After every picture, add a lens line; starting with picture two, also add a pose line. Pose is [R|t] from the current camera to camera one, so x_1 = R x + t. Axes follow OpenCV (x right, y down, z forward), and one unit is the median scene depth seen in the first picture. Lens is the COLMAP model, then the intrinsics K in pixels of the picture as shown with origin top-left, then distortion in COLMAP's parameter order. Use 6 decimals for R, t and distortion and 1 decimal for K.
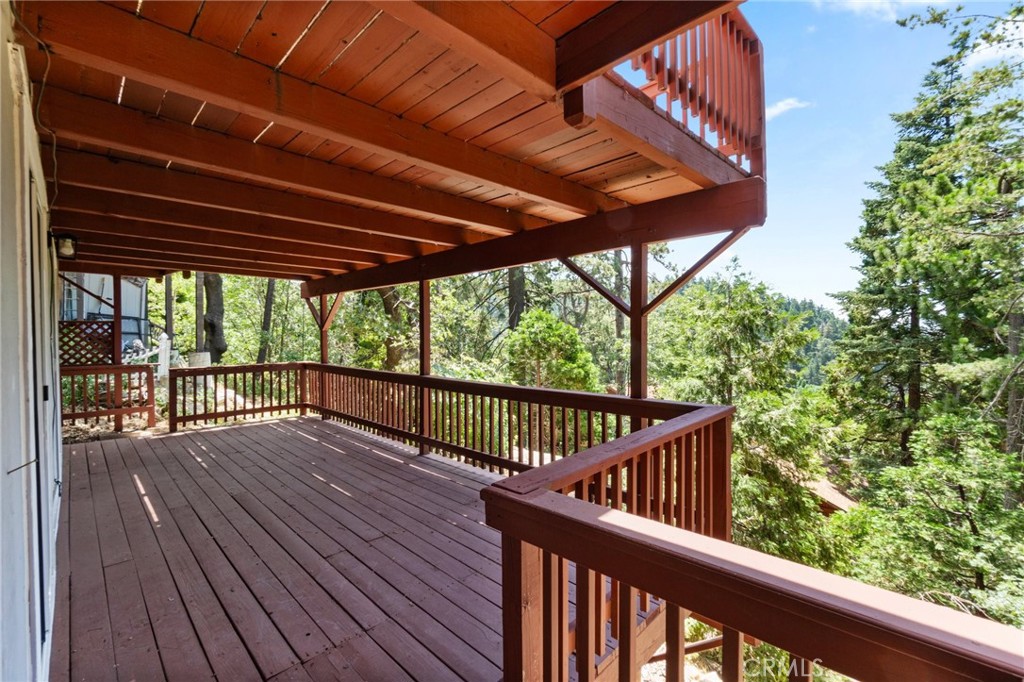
lens RADIAL K [[441.0, 0, 515.1], [0, 441.0, 337.7], [0, 0, 1]] dist [0.001942, 0.000875]
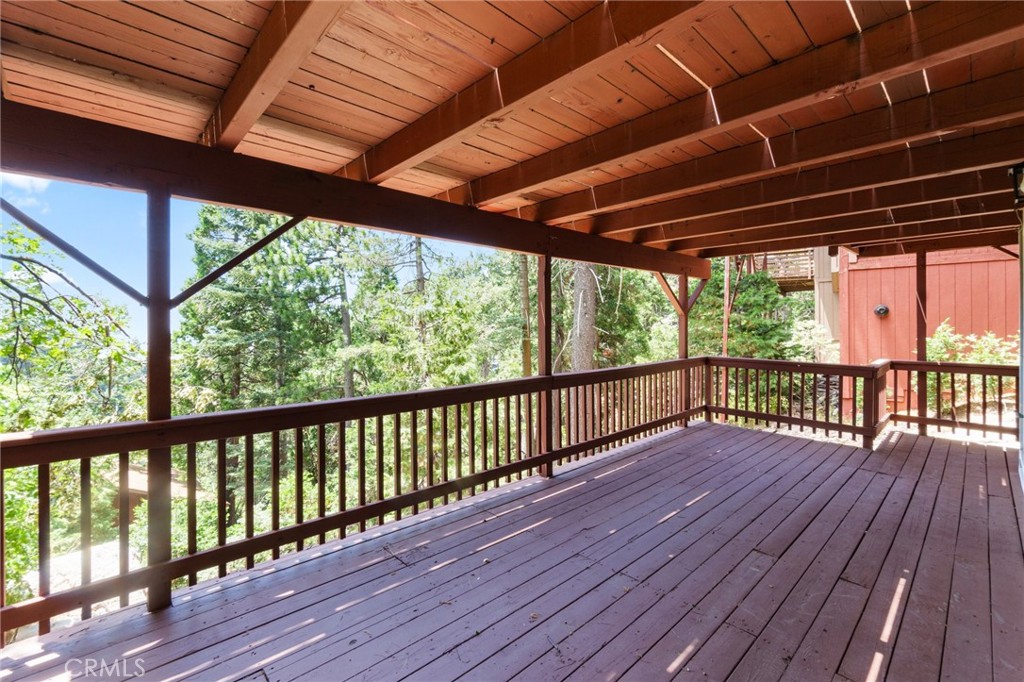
lens RADIAL K [[441.0, 0, 515.1], [0, 441.0, 337.7], [0, 0, 1]] dist [0.001942, 0.000875]
pose [[0.031644, -0.022076, 0.999255, -1.192463], [0.009772, 0.999715, 0.021777, 0.000113], [-0.999451, 0.009076, 0.031851, 1.240992]]
